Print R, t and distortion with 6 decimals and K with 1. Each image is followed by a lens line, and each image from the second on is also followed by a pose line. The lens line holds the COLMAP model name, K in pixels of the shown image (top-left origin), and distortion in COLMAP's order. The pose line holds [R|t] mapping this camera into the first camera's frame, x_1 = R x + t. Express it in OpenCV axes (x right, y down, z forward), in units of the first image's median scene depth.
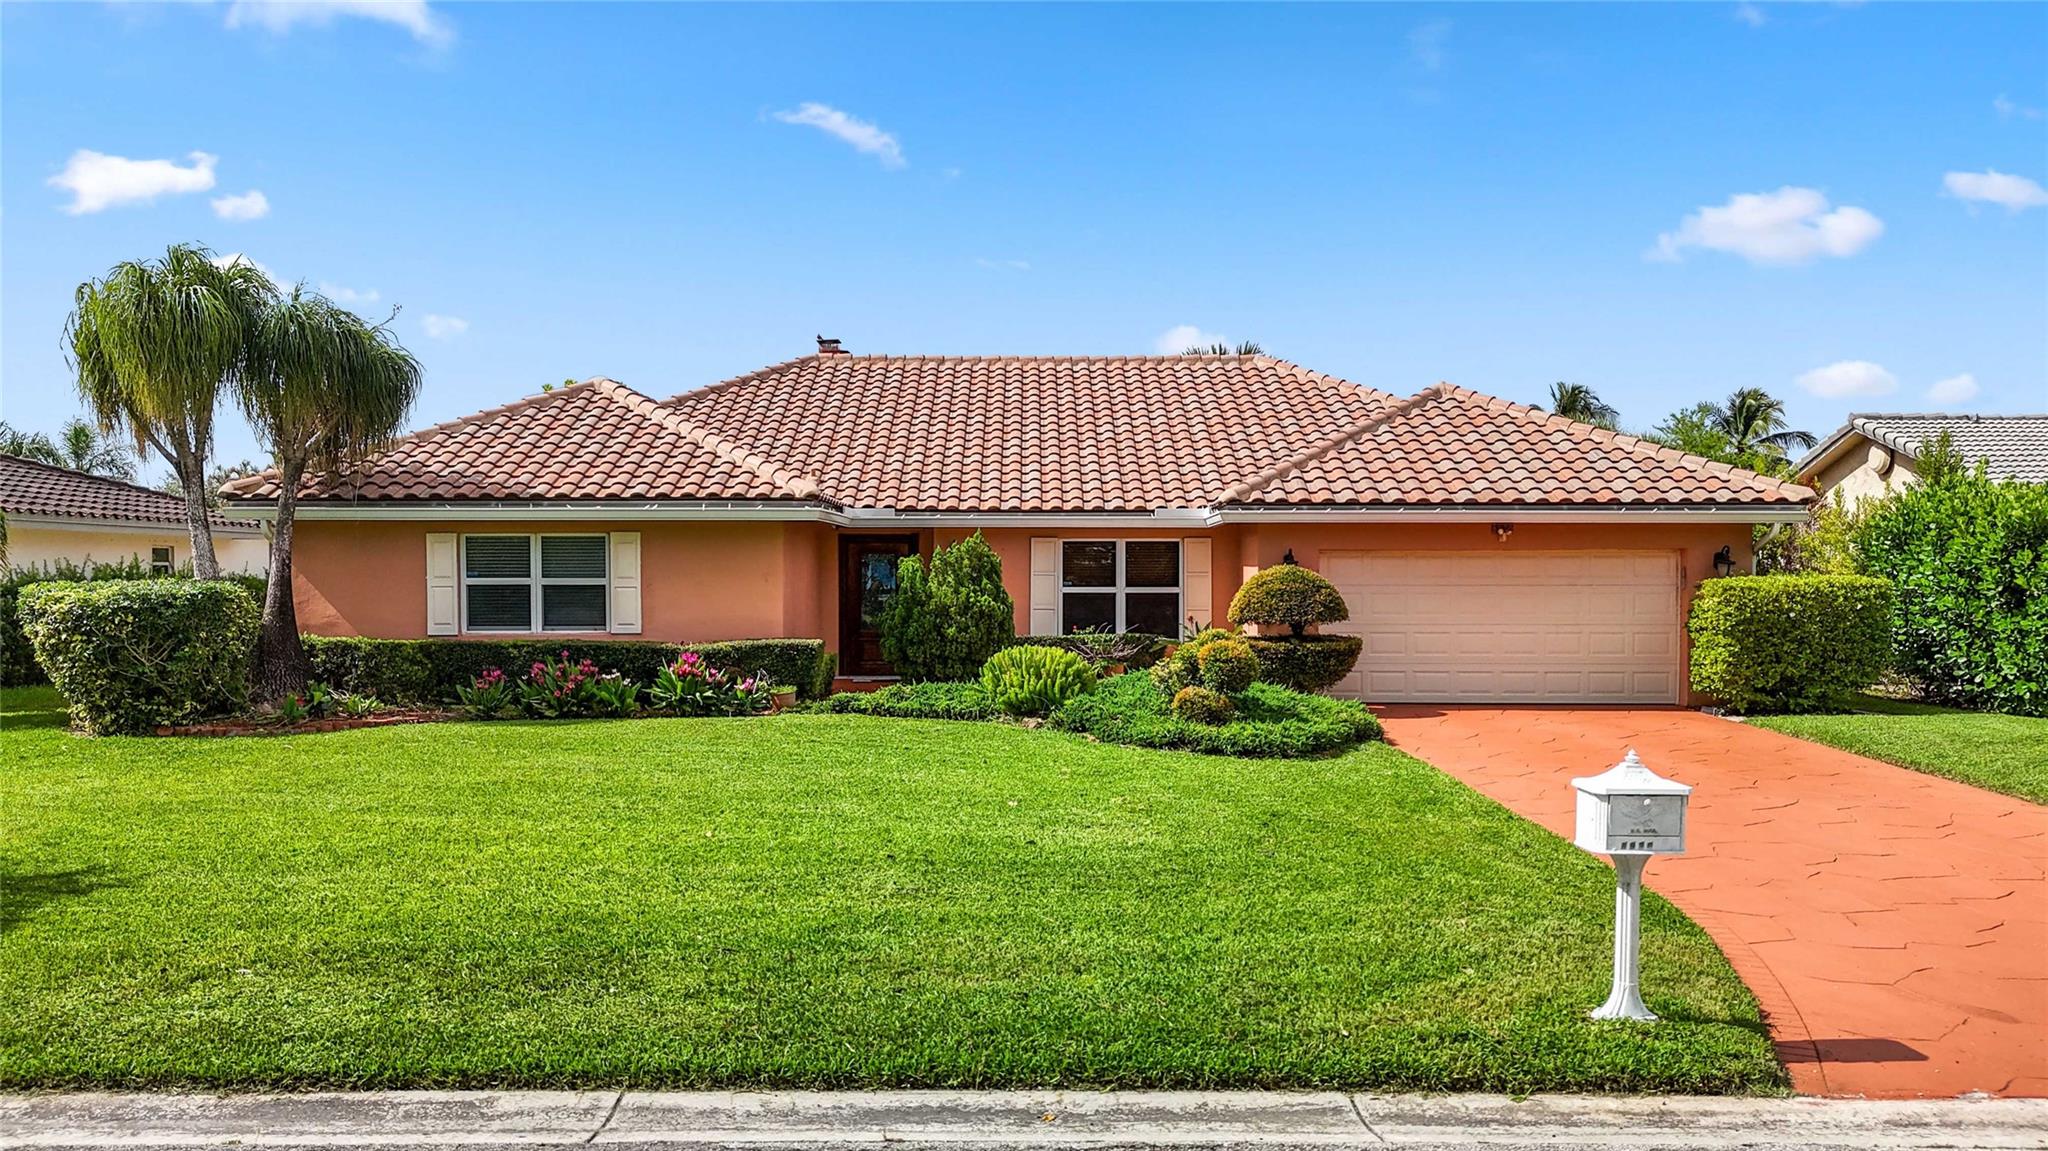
lens RADIAL K [[1518.4, 0, 1024.0], [0, 1518.4, 575.5], [0, 0, 1]] dist [0.067649, -0.082406]
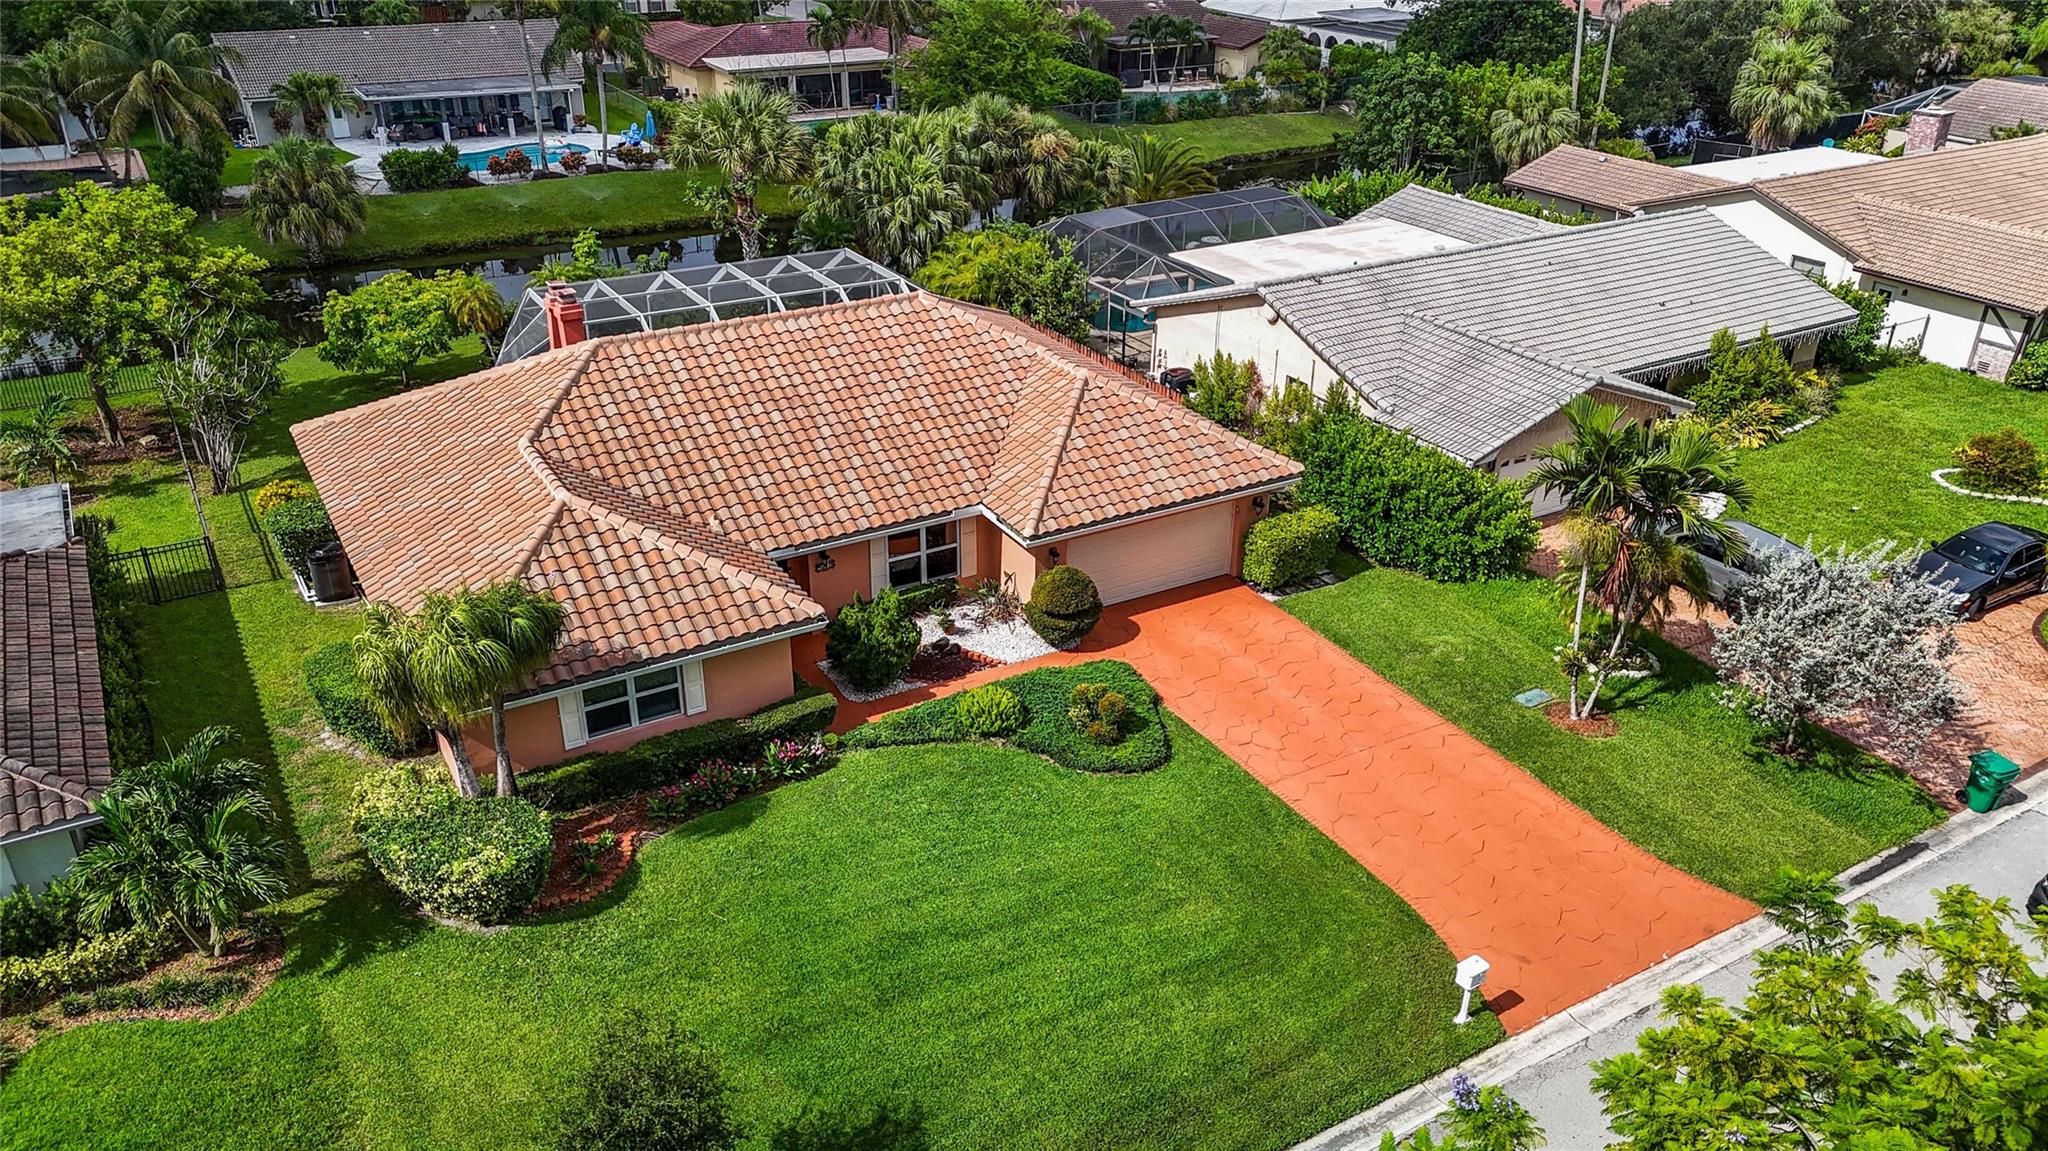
lens RADIAL K [[1518.4, 0, 1024.0], [0, 1518.4, 575.5], [0, 0, 1]] dist [0.067649, -0.082406]
pose [[0.855560, -0.217496, 0.469801, -0.660229], [-0.016624, 0.895460, 0.444831, -0.756150], [-0.517437, -0.388389, 0.762504, -0.258113]]
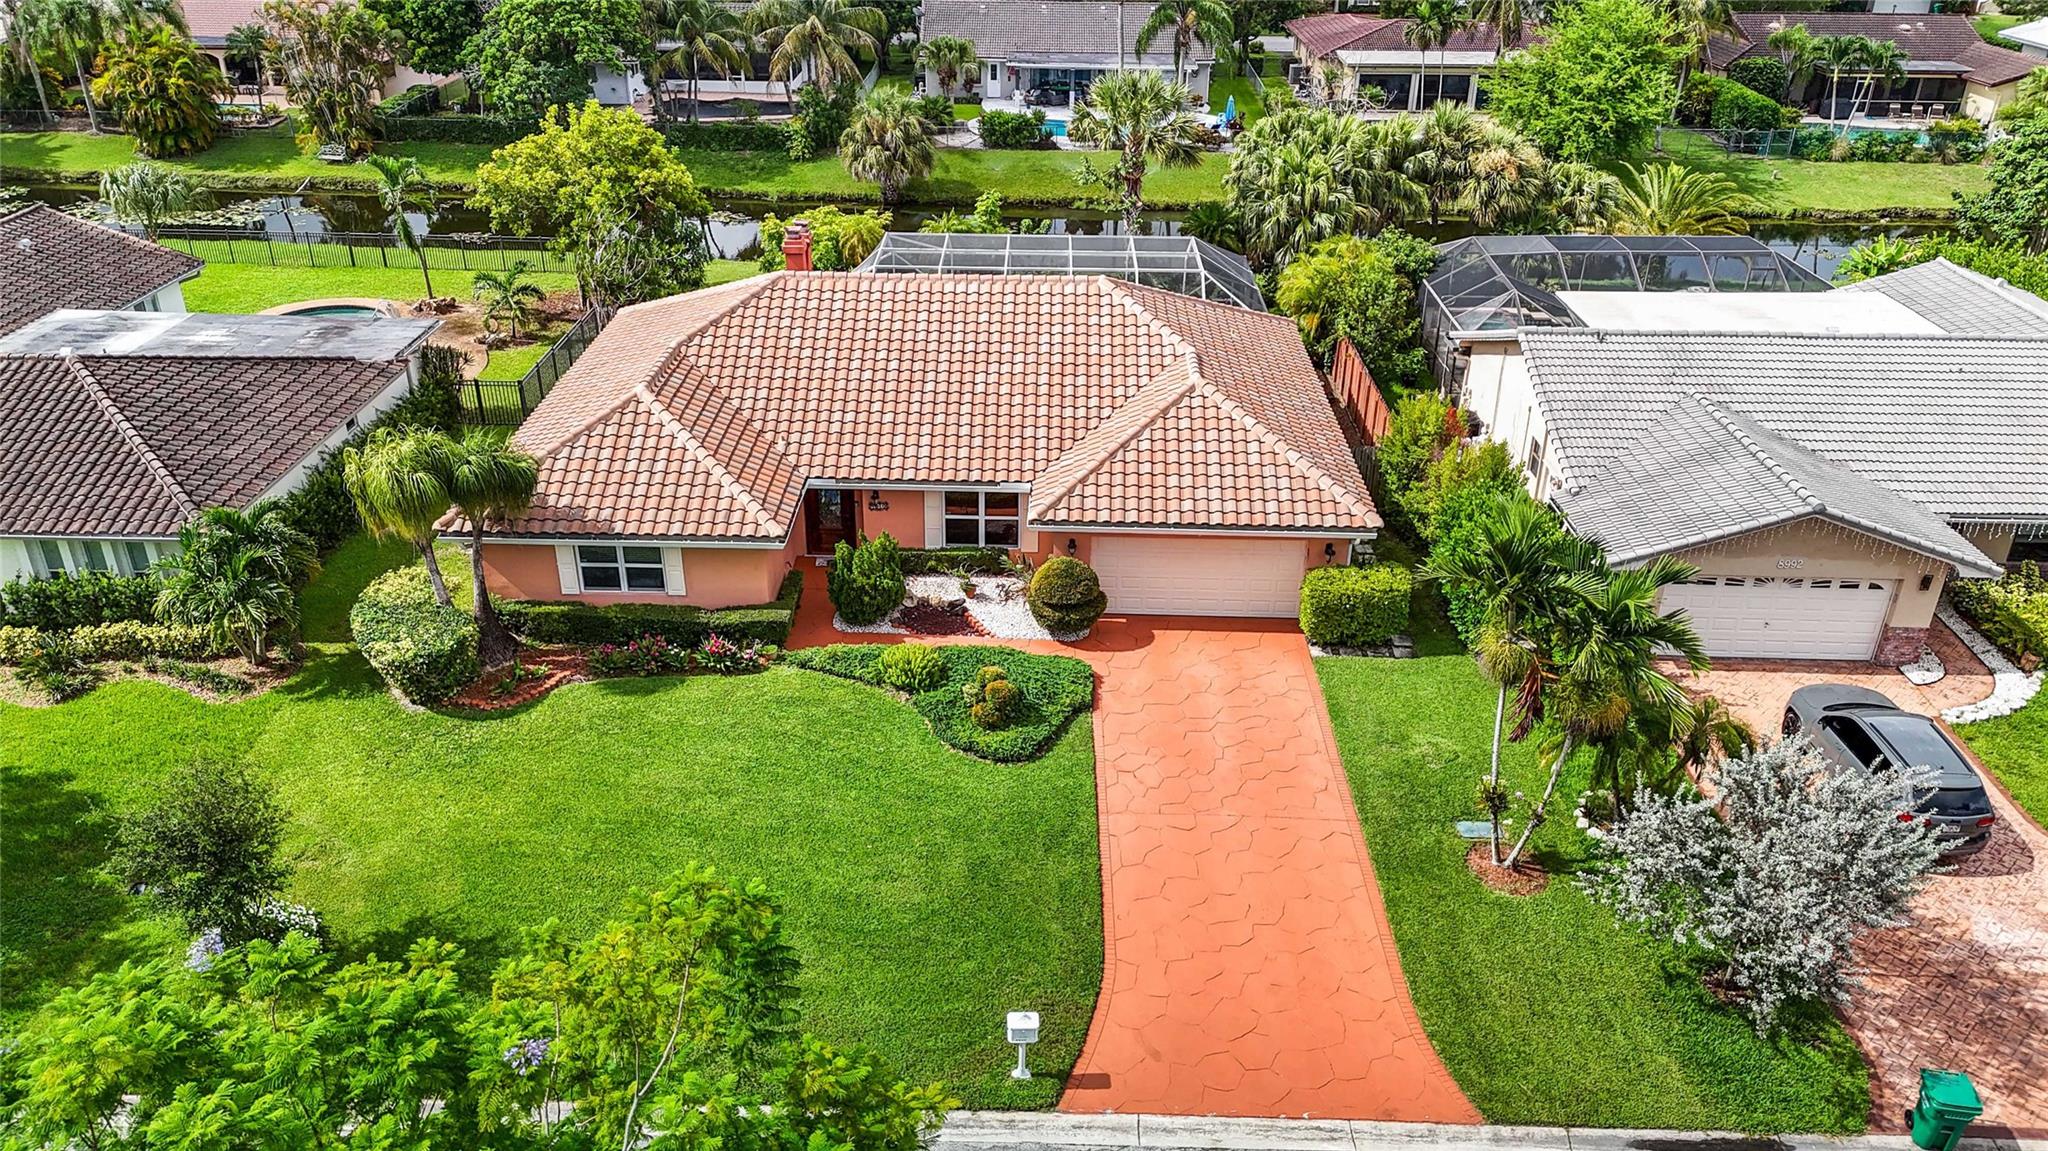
lens RADIAL K [[1518.4, 0, 1024.0], [0, 1518.4, 575.5], [0, 0, 1]] dist [0.067649, -0.082406]
pose [[0.999714, 0.021572, -0.010322, 0.146086], [-0.014492, 0.889851, 0.456021, -0.768865], [0.019022, -0.455741, 0.889909, -0.506919]]
